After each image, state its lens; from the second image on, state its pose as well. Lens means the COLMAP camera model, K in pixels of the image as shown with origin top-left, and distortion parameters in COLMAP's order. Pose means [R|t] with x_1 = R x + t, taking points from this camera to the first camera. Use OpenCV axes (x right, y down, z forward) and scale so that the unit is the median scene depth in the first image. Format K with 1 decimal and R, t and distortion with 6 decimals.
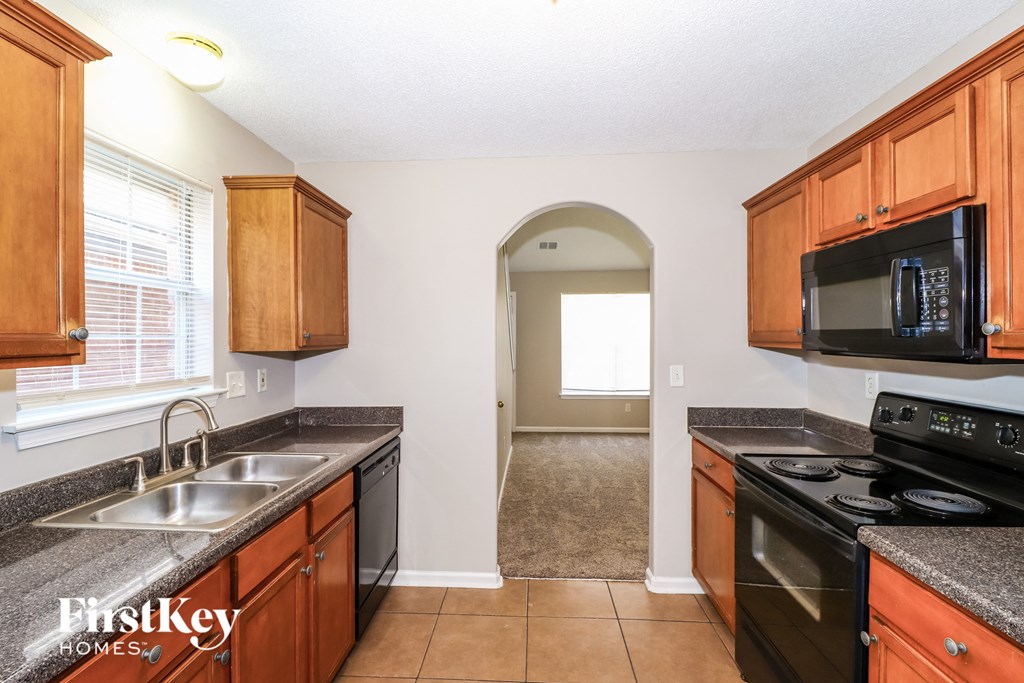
lens RADIAL K [[471.1, 0, 509.1], [0, 471.1, 337.2], [0, 0, 1]] dist [0.000500, 0.000038]
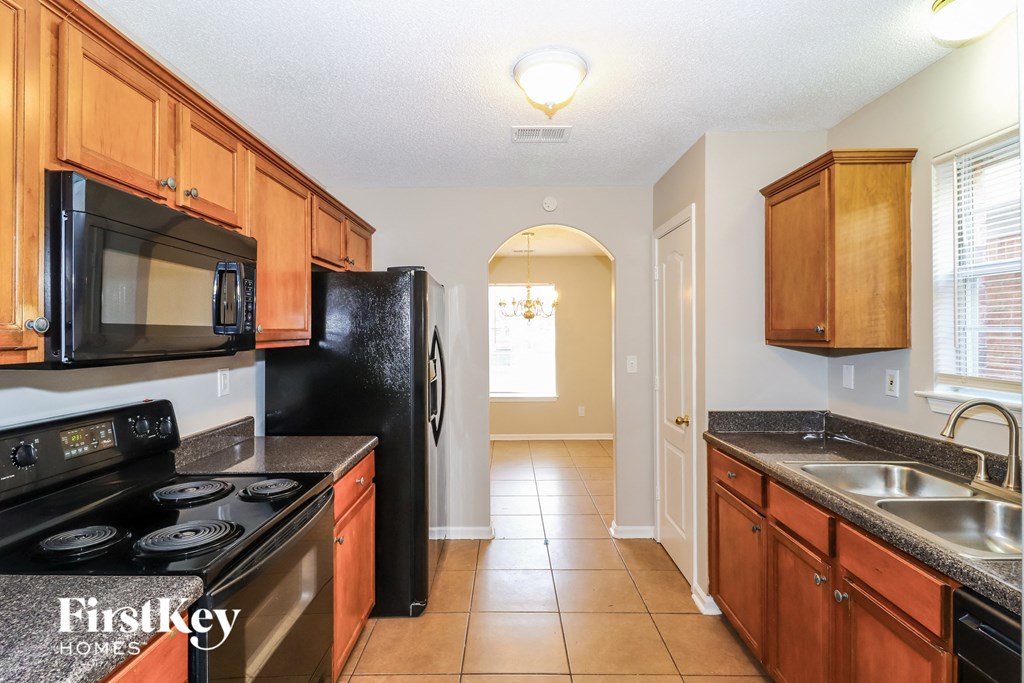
lens RADIAL K [[471.1, 0, 511.9], [0, 471.1, 333.2], [0, 0, 1]] dist [0.000500, 0.000038]
pose [[-0.998424, 0.005379, -0.055868, 0.235445], [0.005118, 0.999975, 0.004812, -0.005201], [0.055893, 0.004518, -0.998427, 1.911956]]
